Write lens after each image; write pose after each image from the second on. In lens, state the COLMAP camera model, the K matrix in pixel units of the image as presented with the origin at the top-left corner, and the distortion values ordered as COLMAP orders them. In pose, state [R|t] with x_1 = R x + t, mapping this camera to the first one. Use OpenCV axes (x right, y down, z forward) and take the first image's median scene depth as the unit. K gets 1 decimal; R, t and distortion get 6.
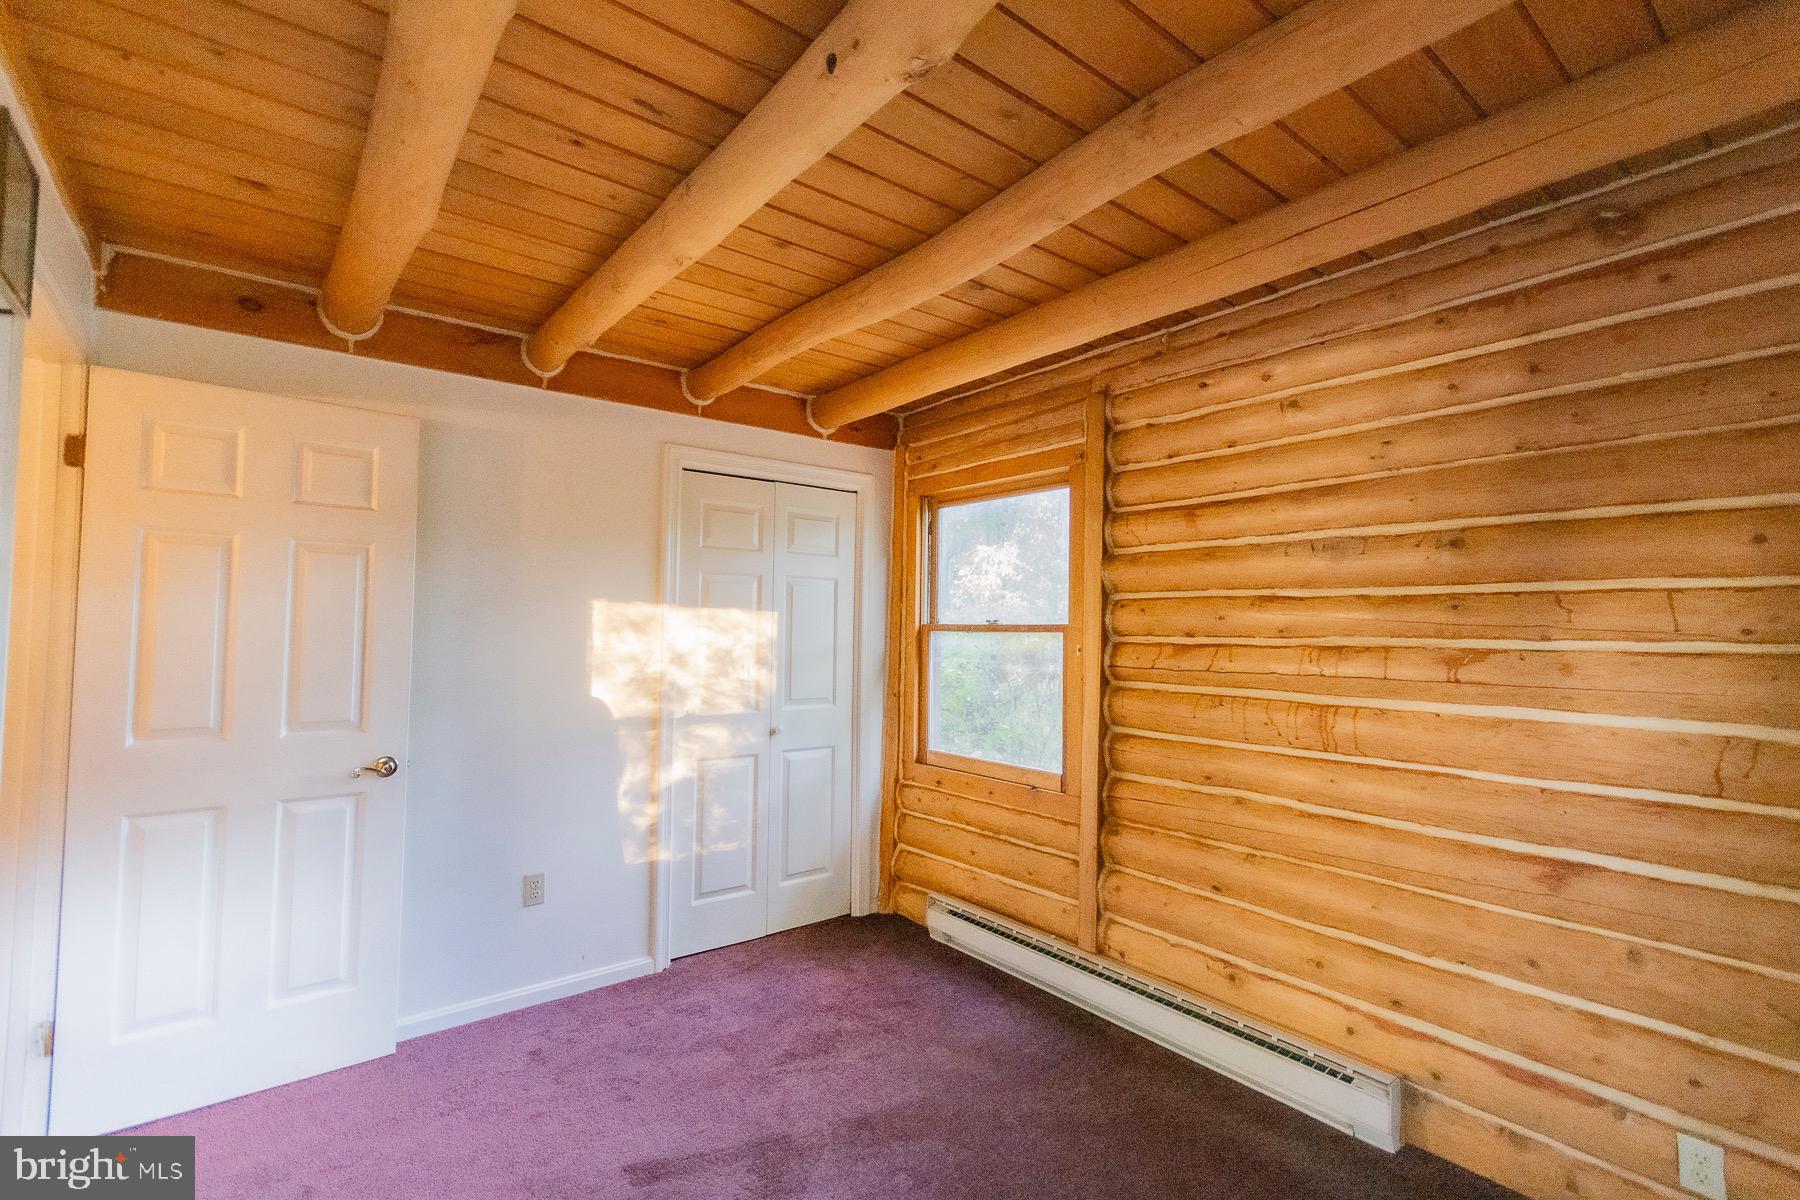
lens RADIAL K [[783.1, 0, 907.4], [0, 783.1, 603.8], [0, 0, 1]] dist [0.008430, 0.000102]
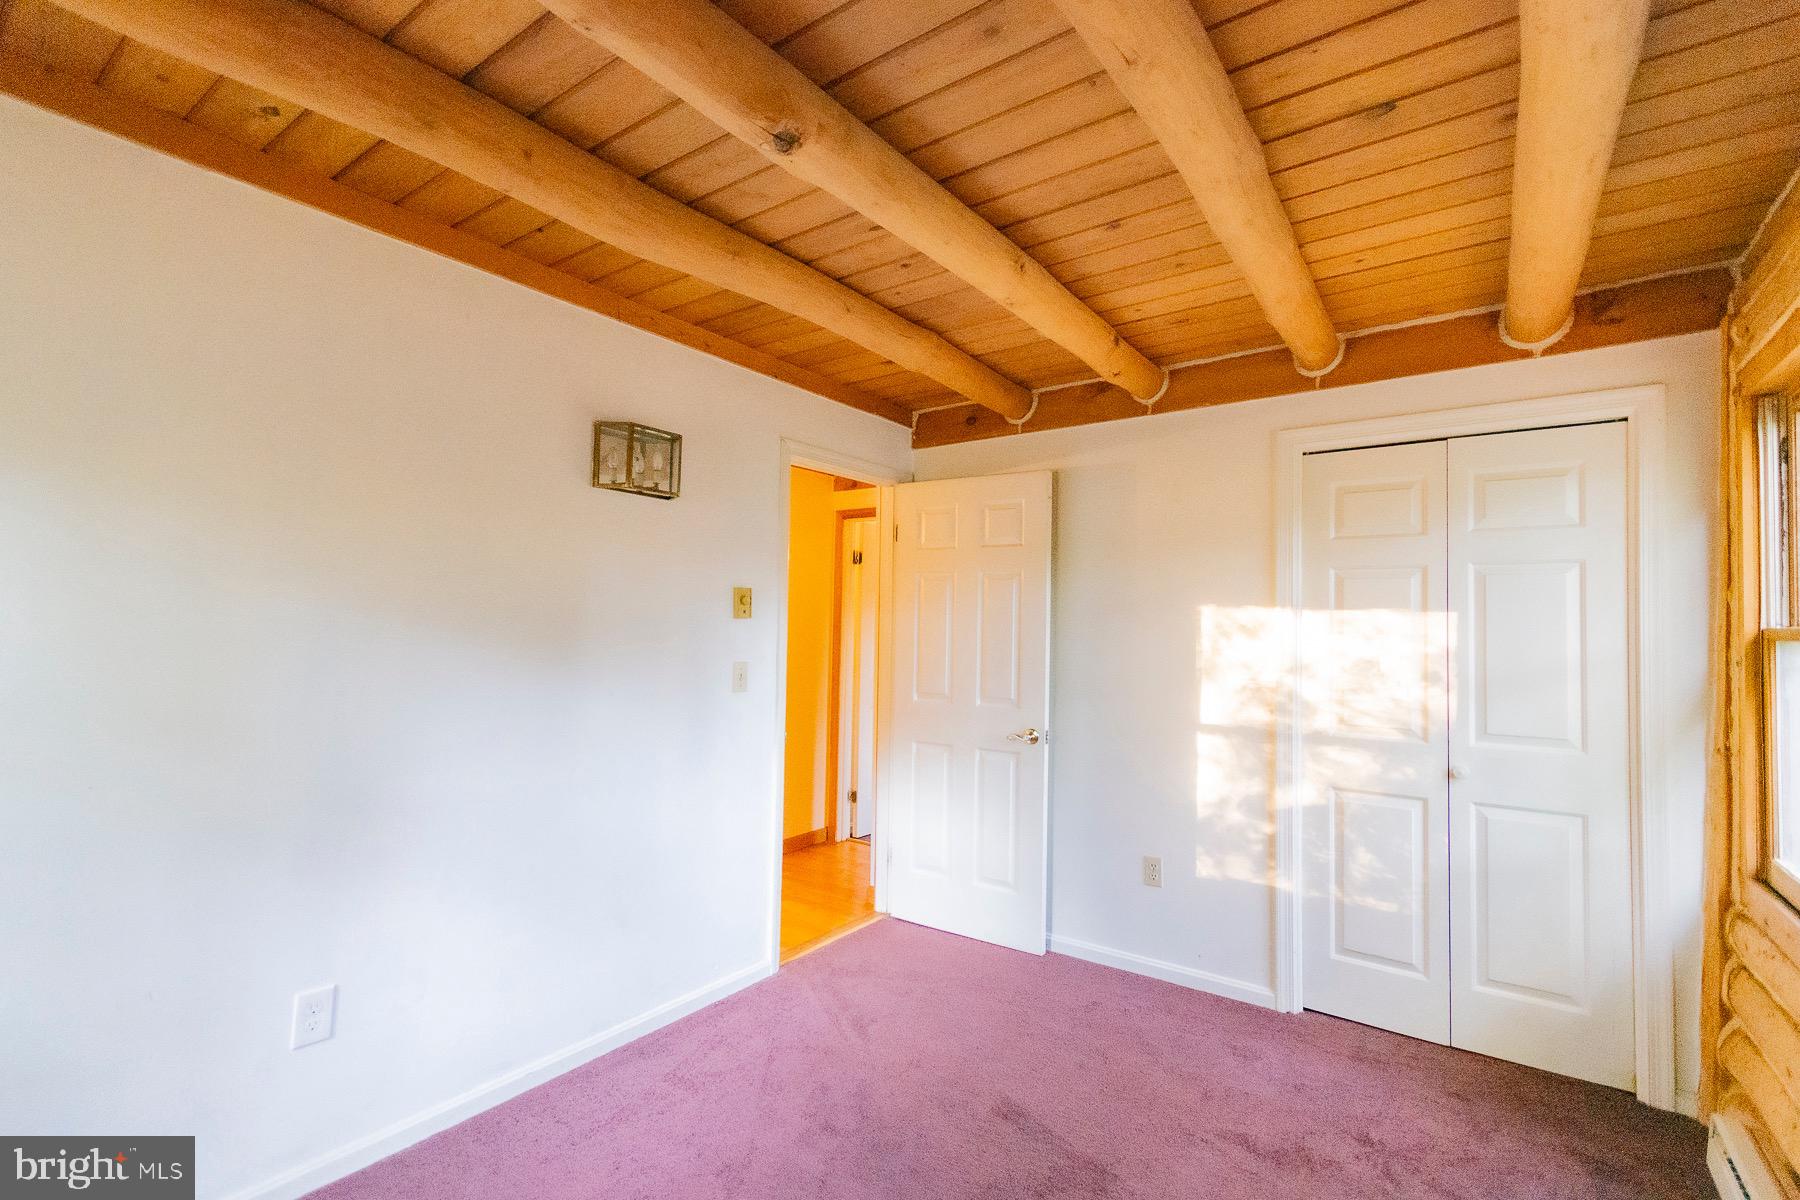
lens RADIAL K [[783.1, 0, 907.4], [0, 783.1, 603.8], [0, 0, 1]] dist [0.008430, 0.000102]
pose [[0.309992, -0.036641, -0.950033, 0.413414], [0.020790, 0.999279, -0.031757, 0.016294], [0.950512, -0.009907, 0.310531, 0.298097]]
